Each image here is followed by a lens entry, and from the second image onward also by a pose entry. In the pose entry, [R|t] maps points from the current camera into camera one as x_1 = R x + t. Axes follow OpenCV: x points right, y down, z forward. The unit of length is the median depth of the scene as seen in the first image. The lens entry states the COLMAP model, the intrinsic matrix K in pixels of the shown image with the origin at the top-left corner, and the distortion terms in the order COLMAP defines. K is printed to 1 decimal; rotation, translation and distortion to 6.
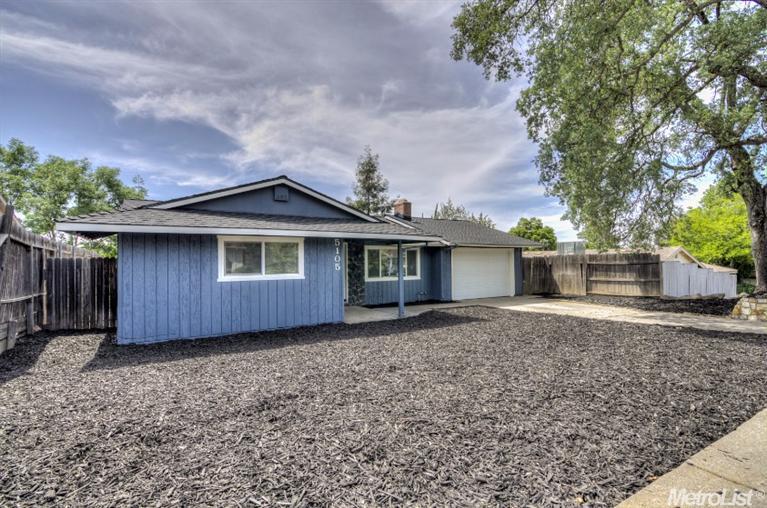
lens RADIAL K [[368.0, 0, 383.5], [0, 368.0, 254.0], [0, 0, 1]] dist [-0.013369, -0.001593]
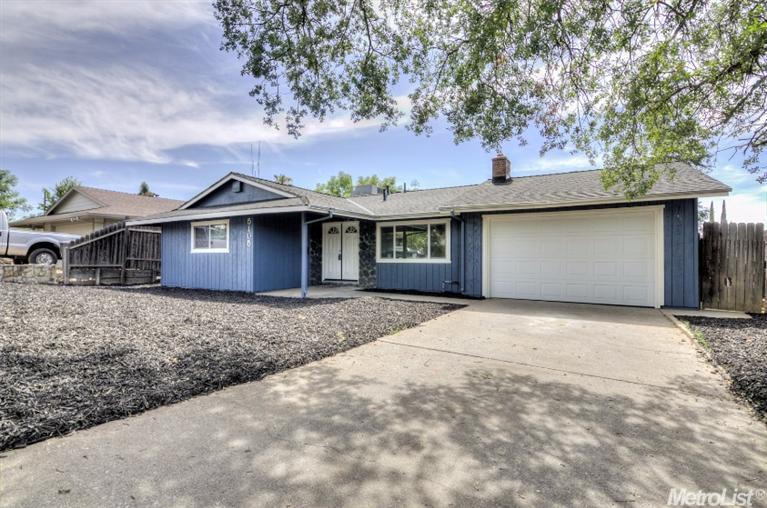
lens RADIAL K [[372.7, 0, 383.5], [0, 372.7, 254.0], [0, 0, 1]] dist [0.001278, -0.000120]
pose [[0.457447, 0.000321, -0.889237, 0.781432], [0.015389, 0.999847, 0.008278, 0.047897], [0.889104, -0.017471, 0.457372, 0.607749]]
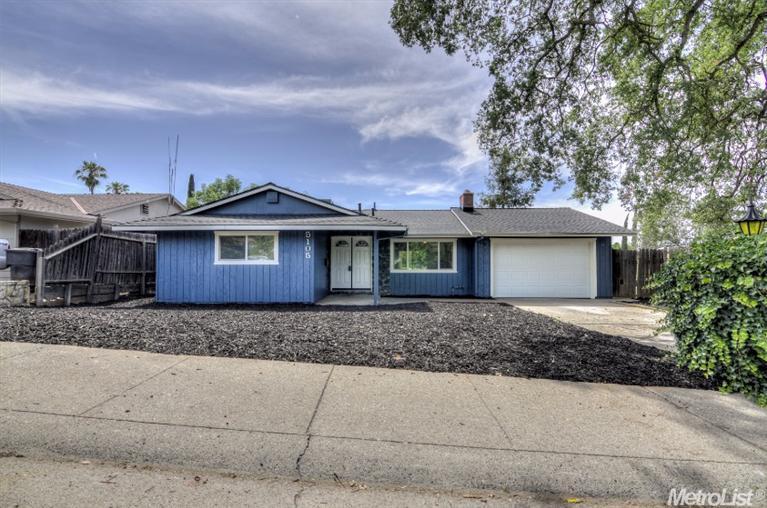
lens RADIAL K [[372.7, 0, 383.5], [0, 372.7, 254.0], [0, 0, 1]] dist [0.001278, -0.000120]
pose [[0.842123, -0.005129, -0.539261, 0.516242], [0.003121, 0.999984, -0.004638, 0.026812], [0.539276, 0.002223, 0.842126, 0.093988]]
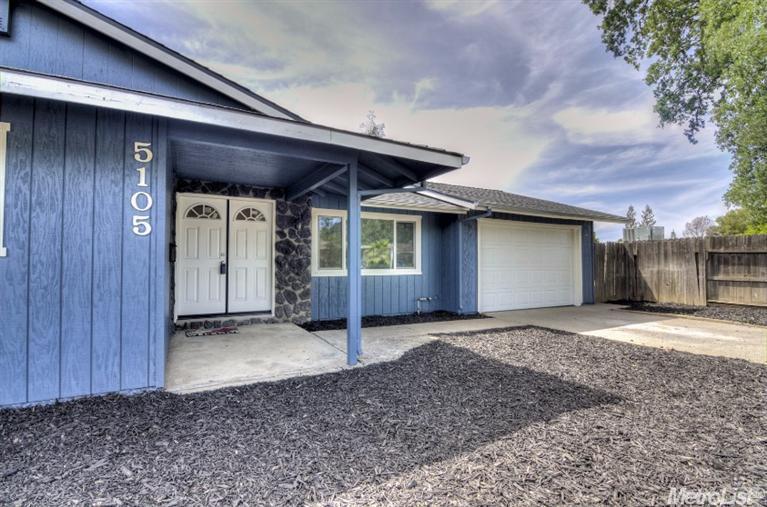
lens RADIAL K [[372.7, 0, 383.5], [0, 372.7, 253.5], [0, 0, 1]] dist [0.001278, -0.000120]
pose [[0.998603, 0.008924, -0.052087, 0.080839], [-0.008788, 0.999957, 0.002835, 0.040705], [0.052110, -0.002373, 0.998639, 0.481799]]
